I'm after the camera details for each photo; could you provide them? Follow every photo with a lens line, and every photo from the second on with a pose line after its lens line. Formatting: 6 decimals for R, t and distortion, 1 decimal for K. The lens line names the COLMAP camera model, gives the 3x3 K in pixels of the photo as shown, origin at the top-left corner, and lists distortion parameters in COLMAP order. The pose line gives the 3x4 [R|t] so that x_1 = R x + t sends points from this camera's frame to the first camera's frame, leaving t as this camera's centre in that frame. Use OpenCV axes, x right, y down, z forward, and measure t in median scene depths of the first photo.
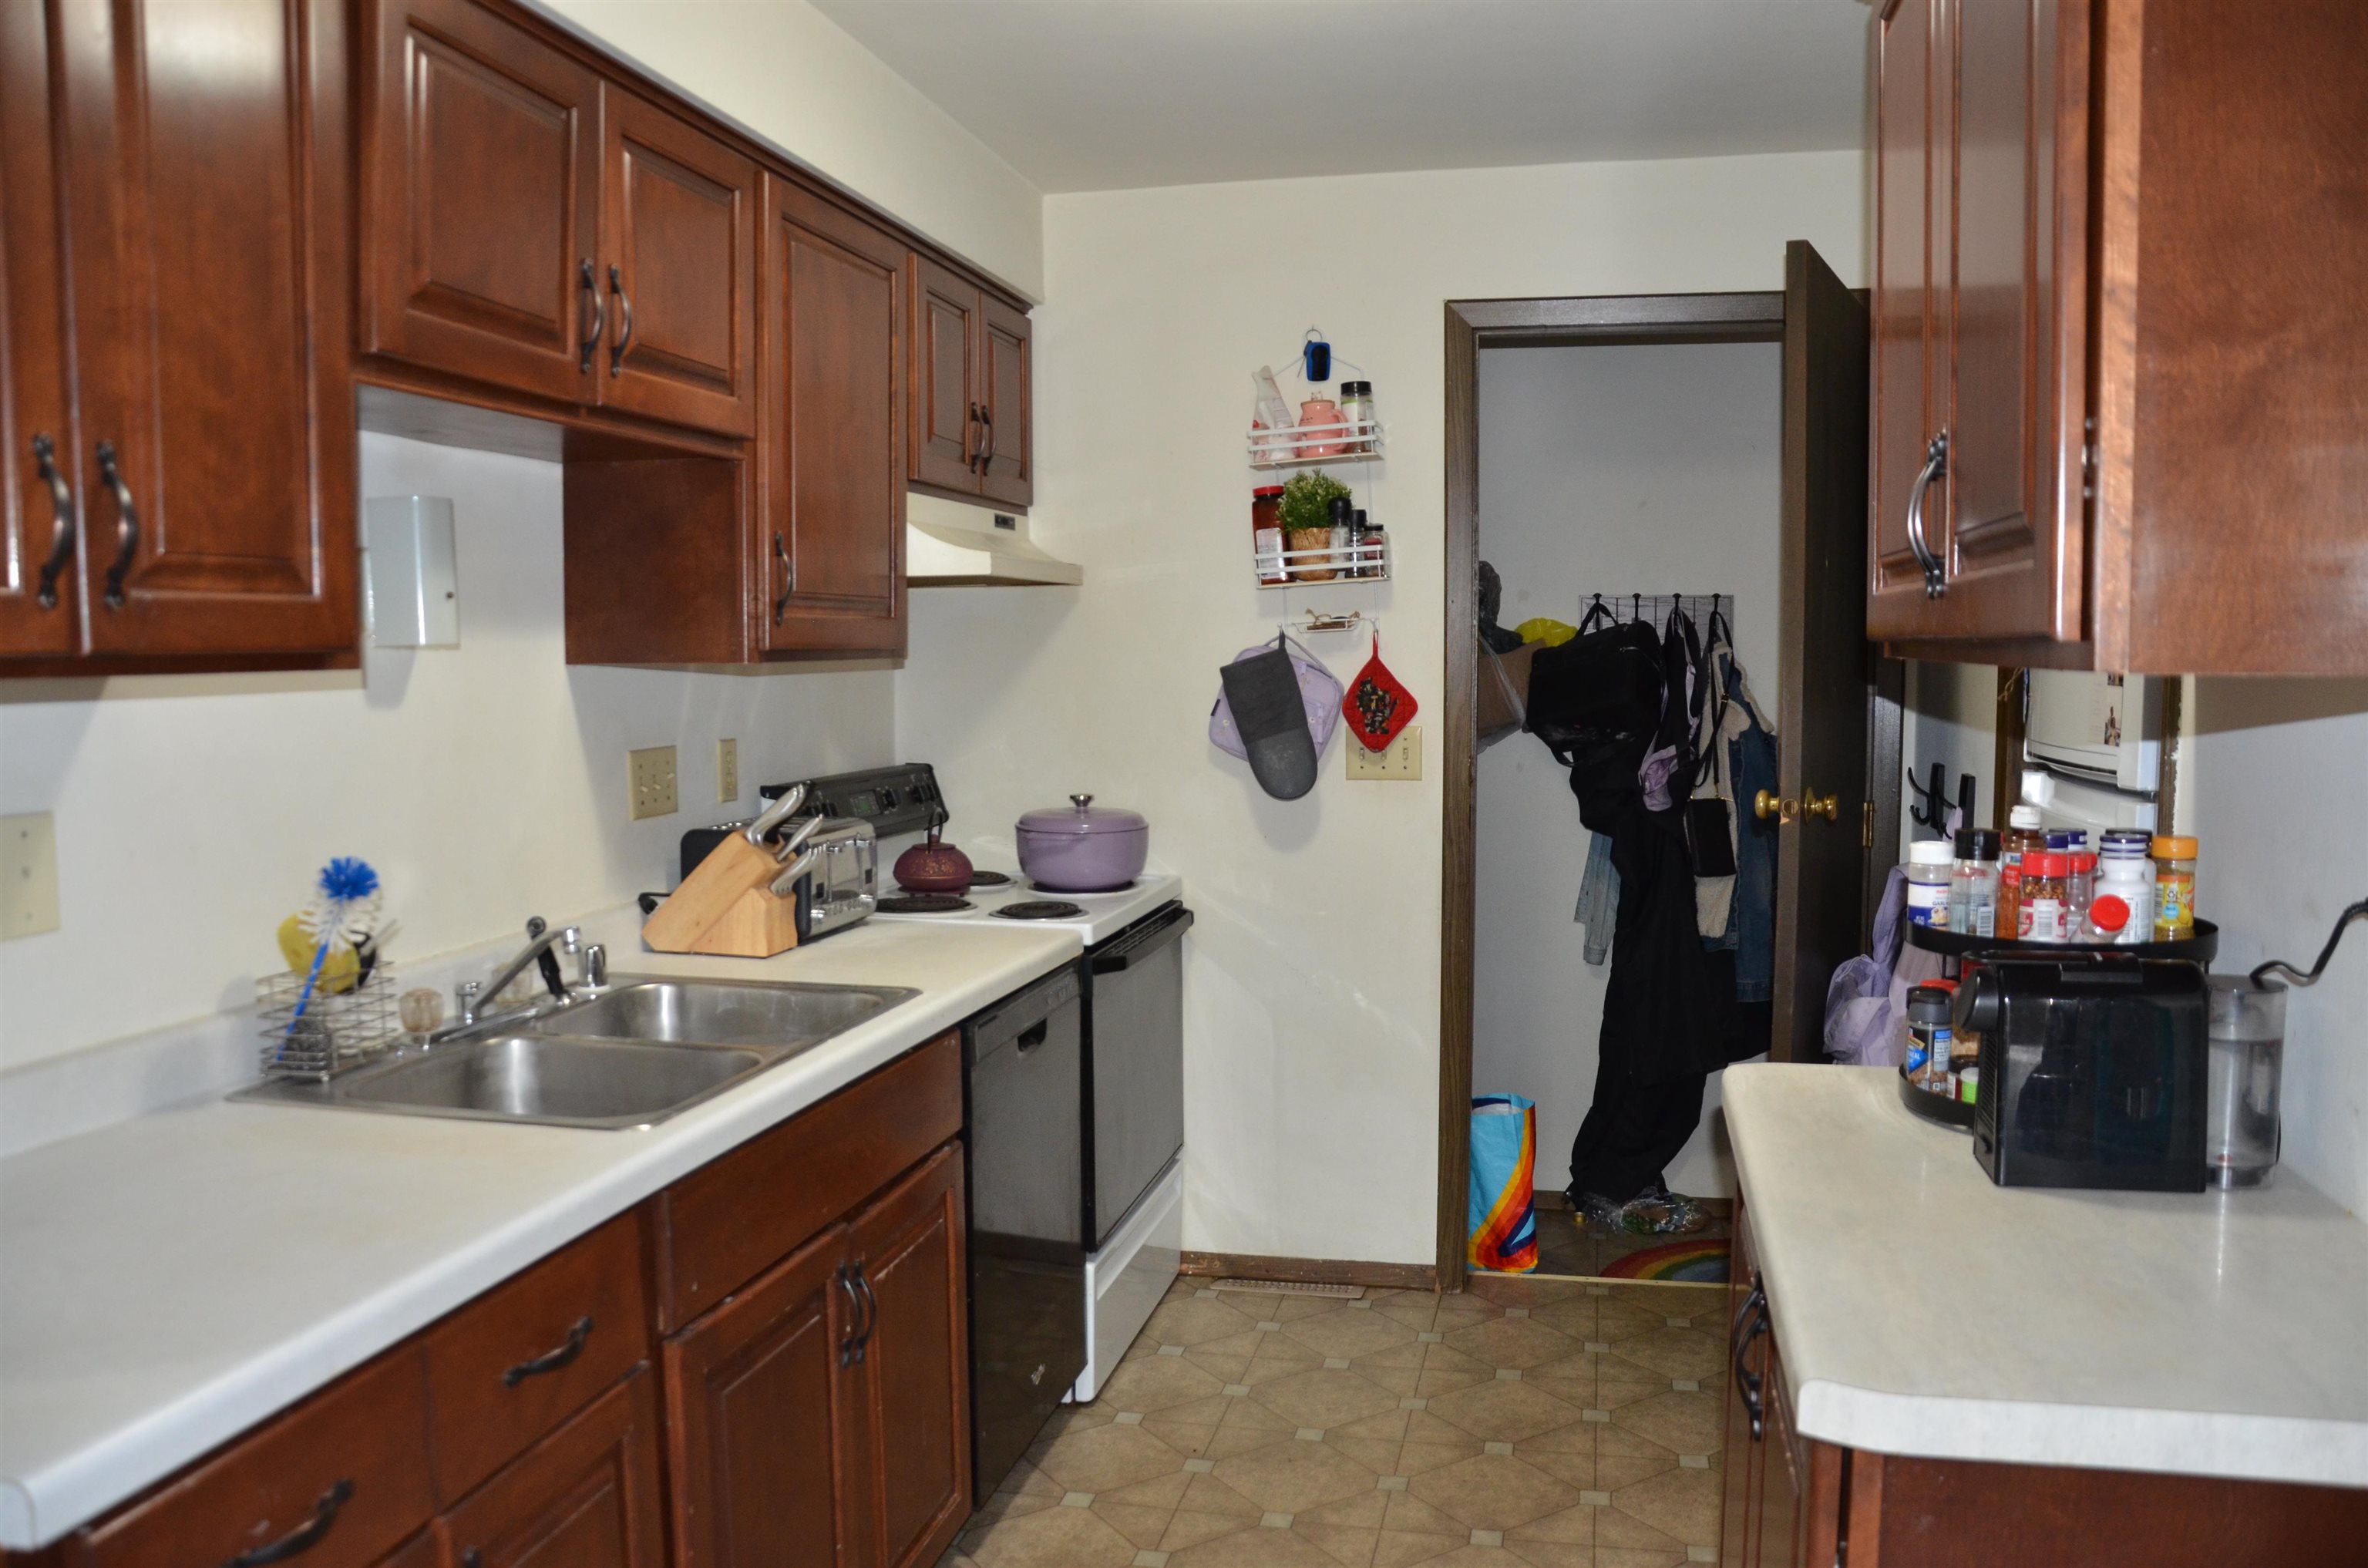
lens RADIAL K [[1815.1, 0, 1184.0], [0, 1815.1, 784.0], [0, 0, 1]] dist [-0.137944, 0.079770]
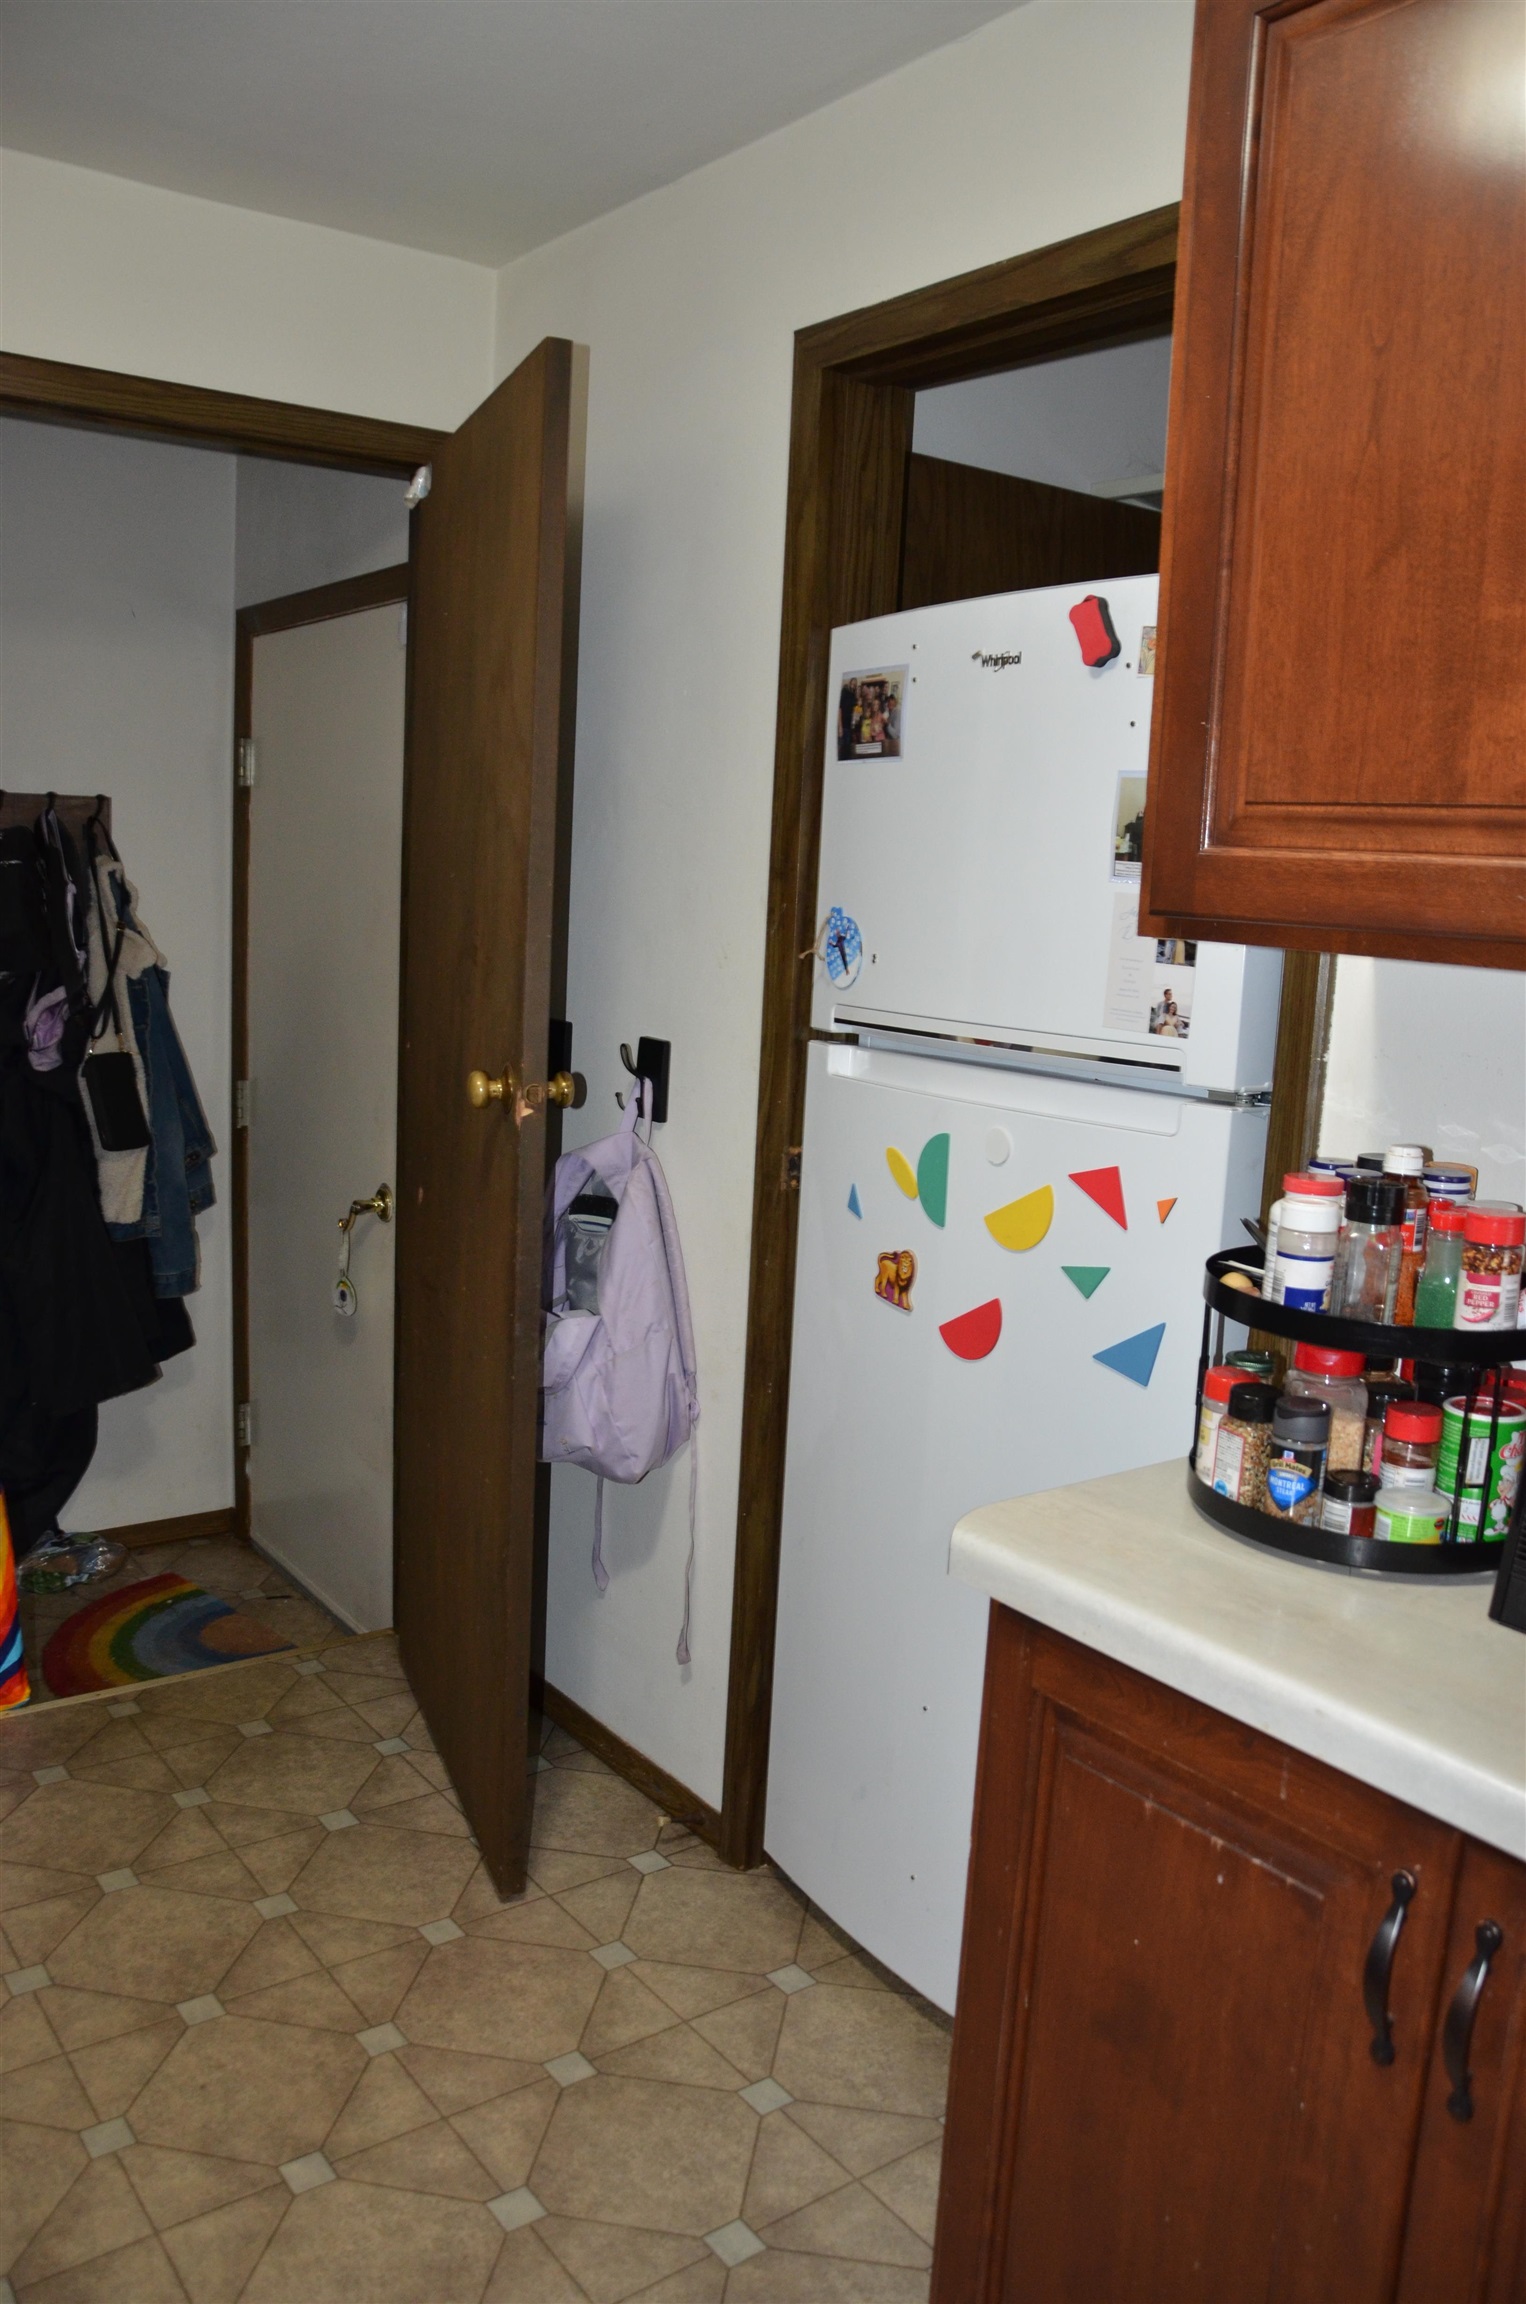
lens RADIAL K [[1766.0, 0, 761.3], [0, 1766.0, 1179.9], [0, 0, 1]] dist [-0.137944, 0.079770]
pose [[0.653333, -0.092422, 0.751408, -0.142754], [0.006800, 0.993197, 0.116249, -0.032049], [-0.757040, -0.070840, 0.649517, 0.369518]]
